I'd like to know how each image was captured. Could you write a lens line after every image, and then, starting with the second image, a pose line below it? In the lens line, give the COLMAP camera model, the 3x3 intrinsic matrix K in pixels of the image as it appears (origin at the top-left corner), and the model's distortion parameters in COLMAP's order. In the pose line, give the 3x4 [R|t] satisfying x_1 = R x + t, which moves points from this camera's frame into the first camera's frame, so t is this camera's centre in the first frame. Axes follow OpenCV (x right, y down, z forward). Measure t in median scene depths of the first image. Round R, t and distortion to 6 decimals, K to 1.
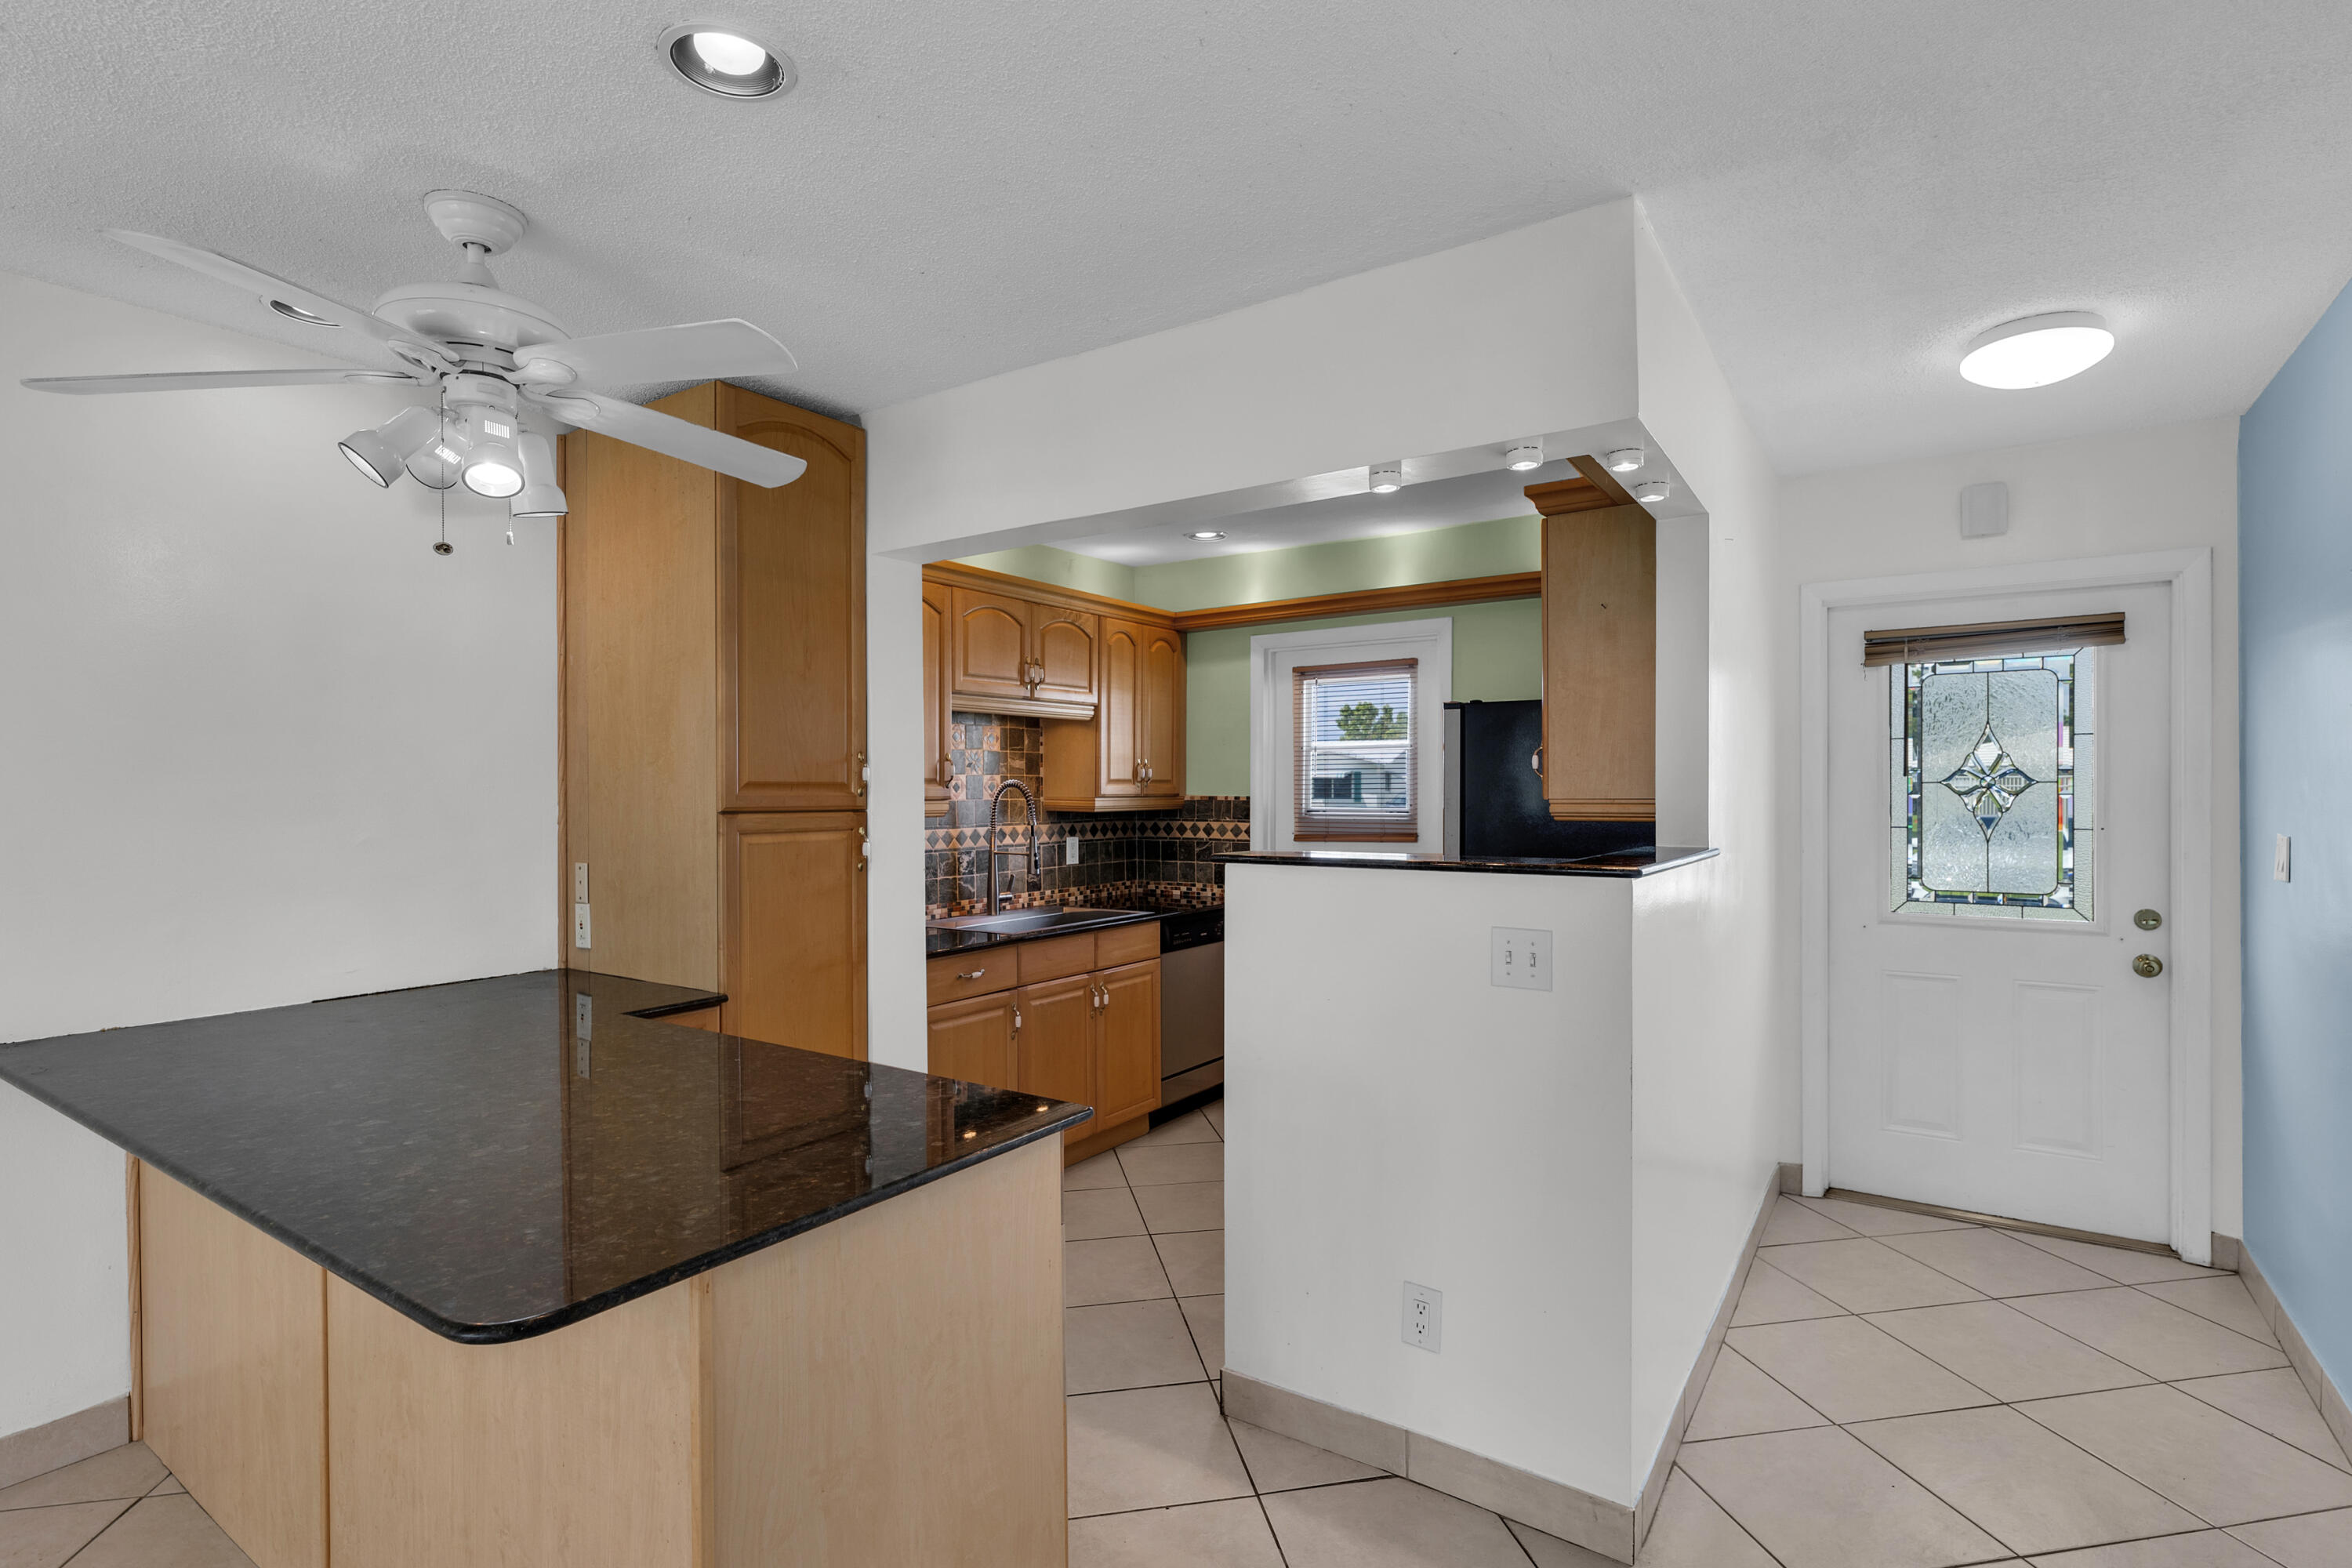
lens RADIAL K [[1122.2, 0, 1172.4], [0, 1122.2, 796.7], [0, 0, 1]] dist [0.000068, -0.000362]
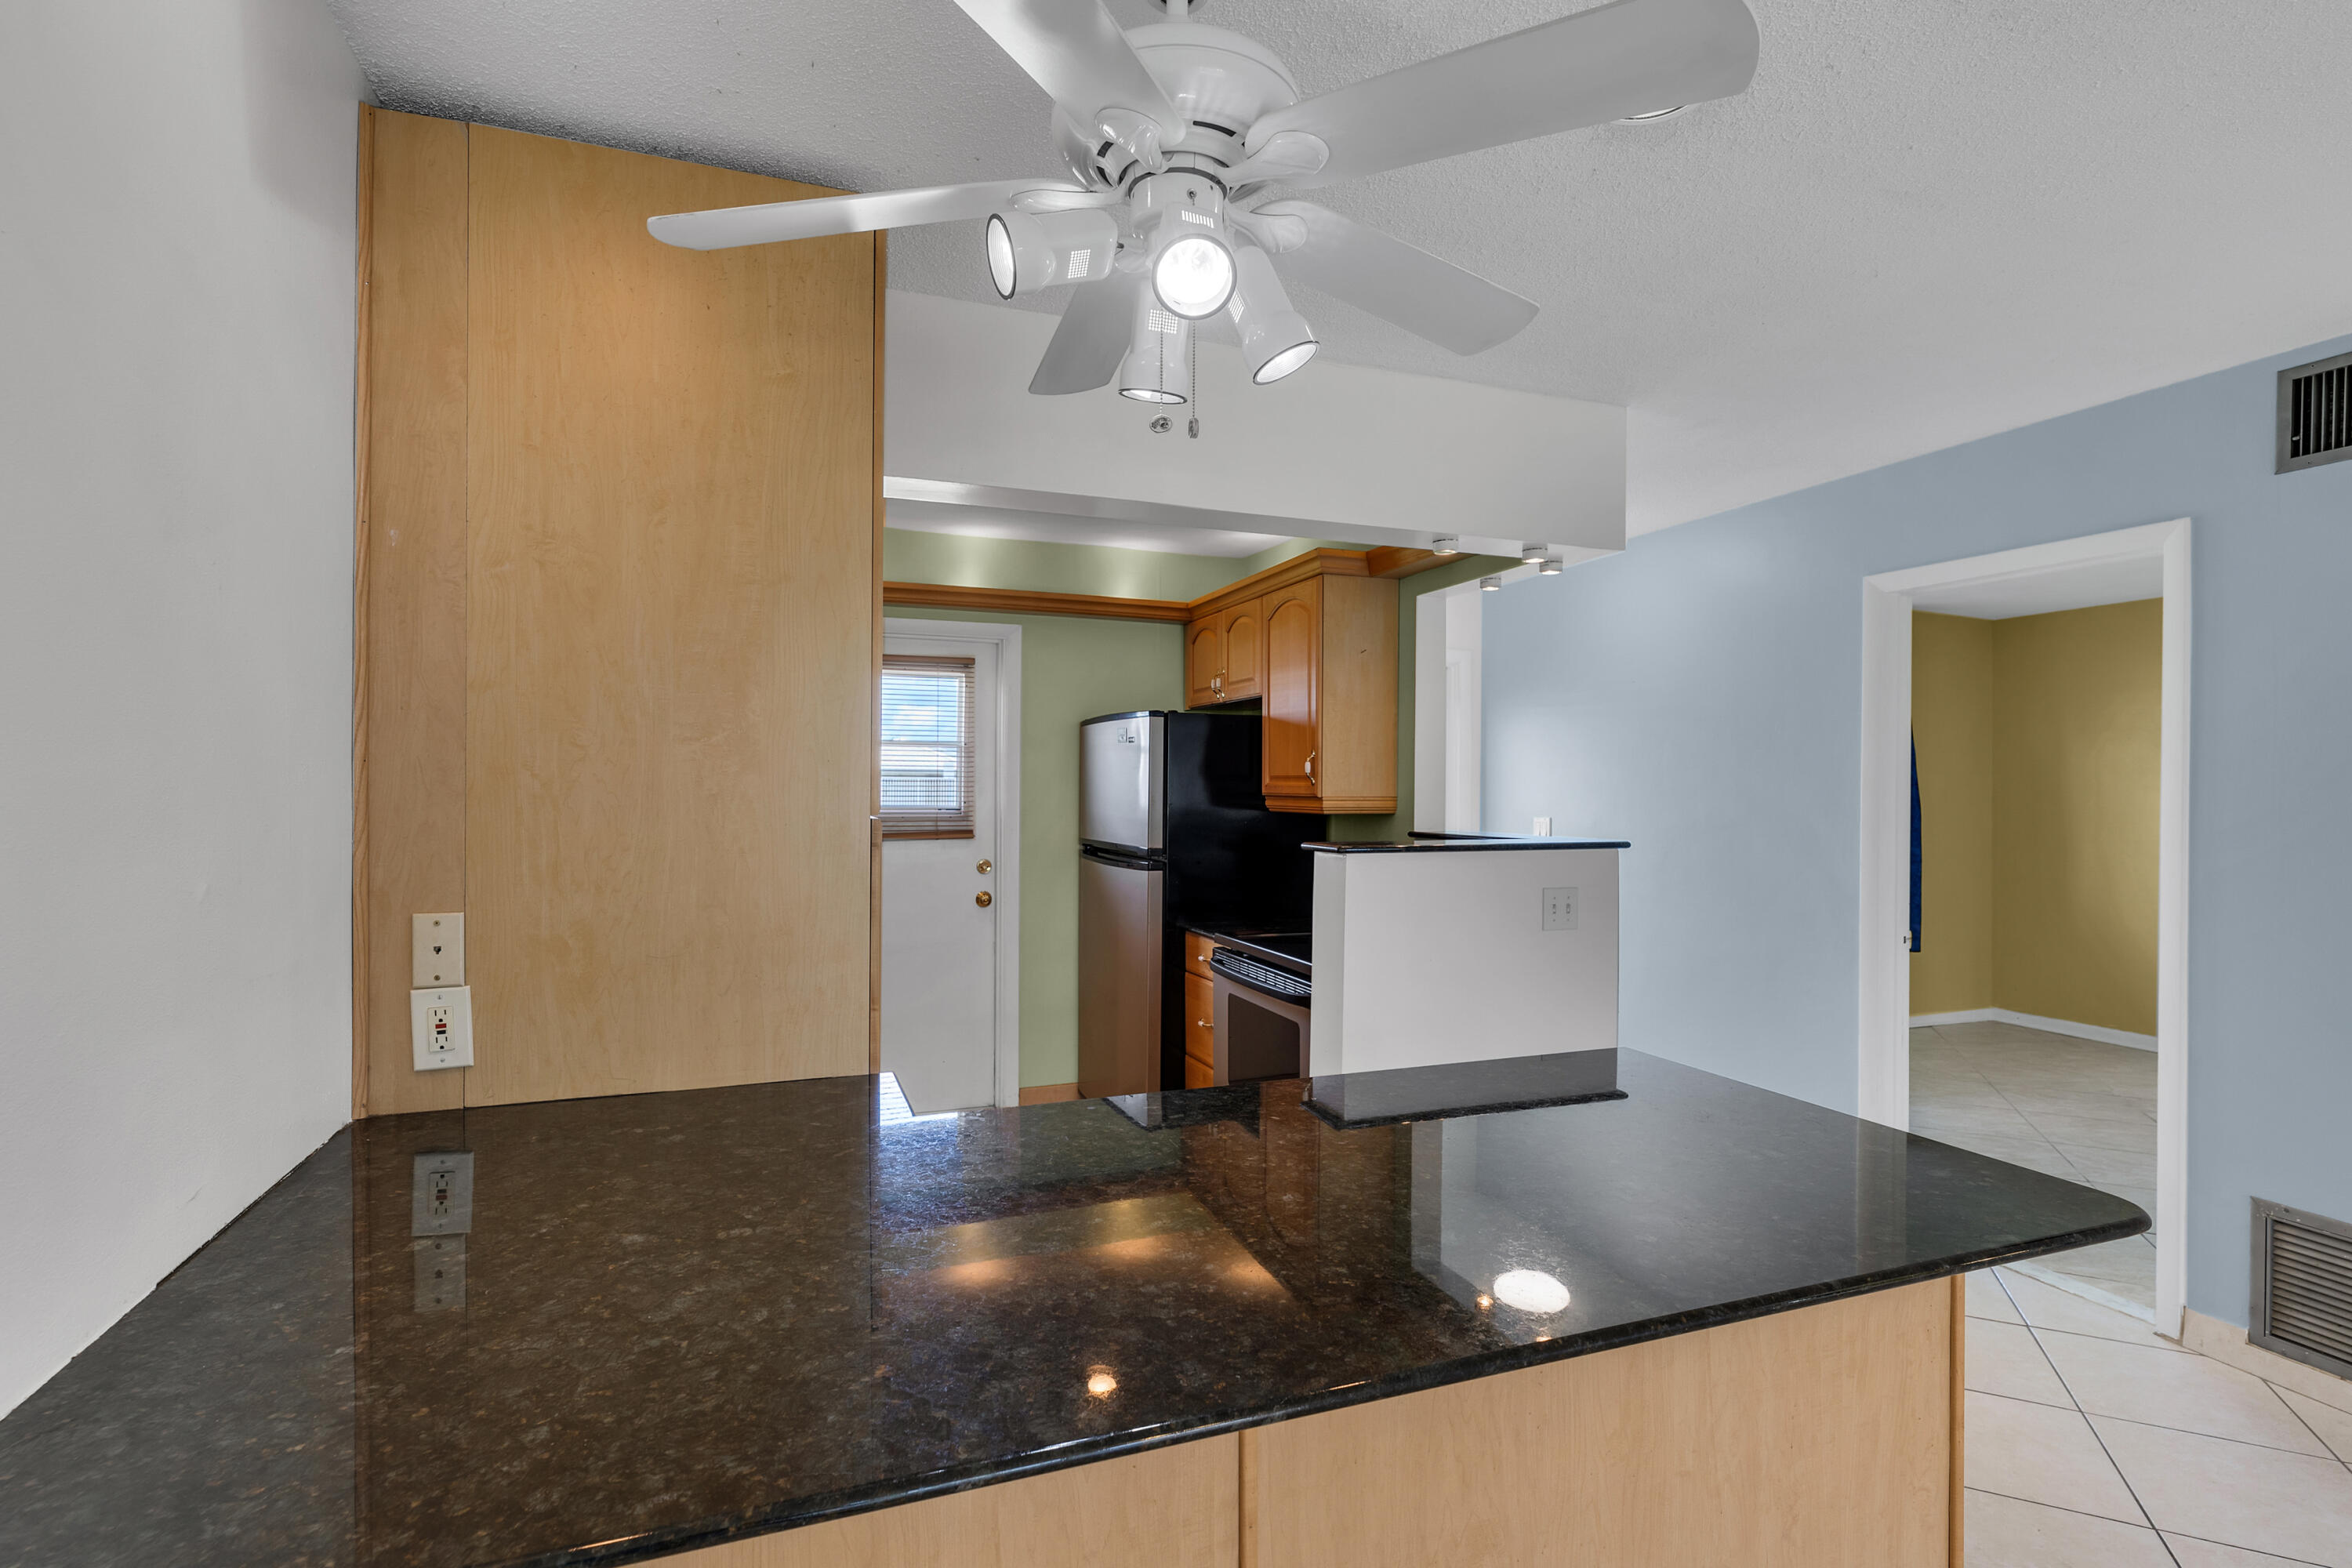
lens RADIAL K [[1120.7, 0, 1175.1], [0, 1120.7, 787.9], [0, 0, 1]] dist [-0.001392, -0.000200]
pose [[0.572990, 0.006726, 0.819535, -0.510514], [-0.002856, 0.999977, -0.006209, 0.000294], [-0.819557, 0.001217, 0.572996, 0.261834]]
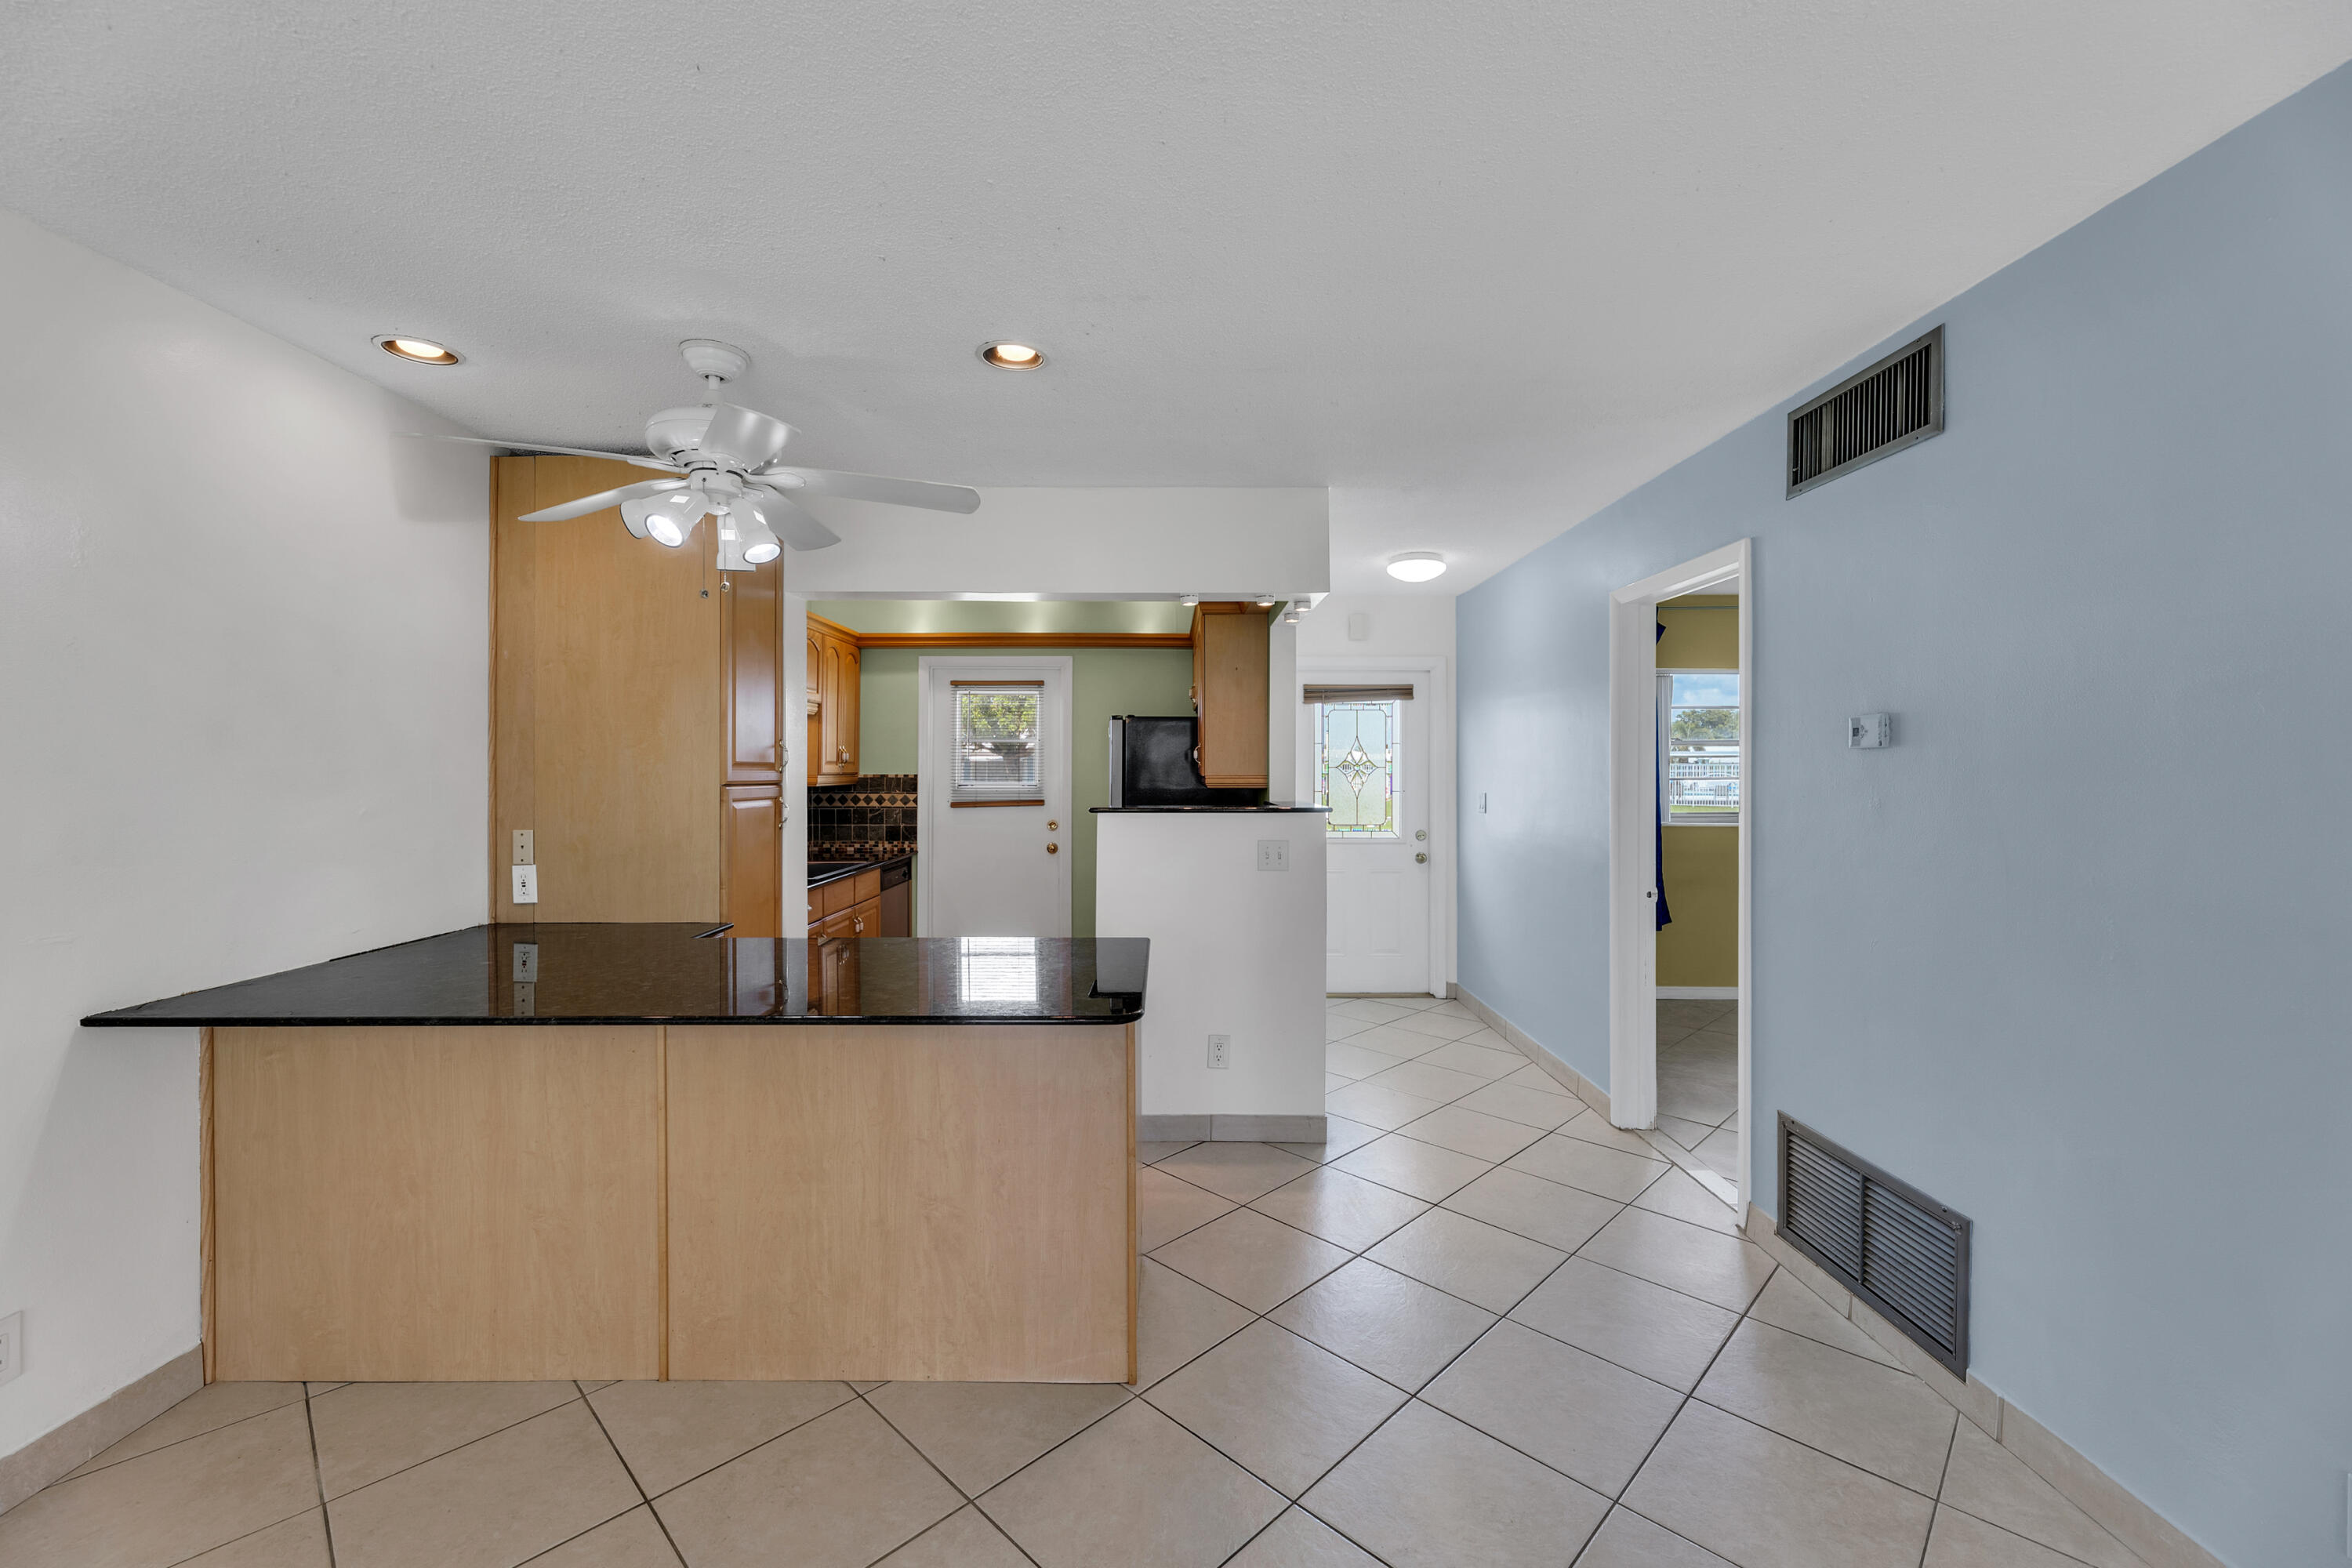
lens RADIAL K [[962.5, 0, 1171.5], [0, 962.5, 768.3], [0, 0, 1]] dist [0.000654, 0.000130]
pose [[0.822924, 0.005552, 0.568124, -0.359224], [-0.000501, 0.999959, -0.009045, 0.002690], [-0.568151, 0.007159, 0.822893, -0.132643]]
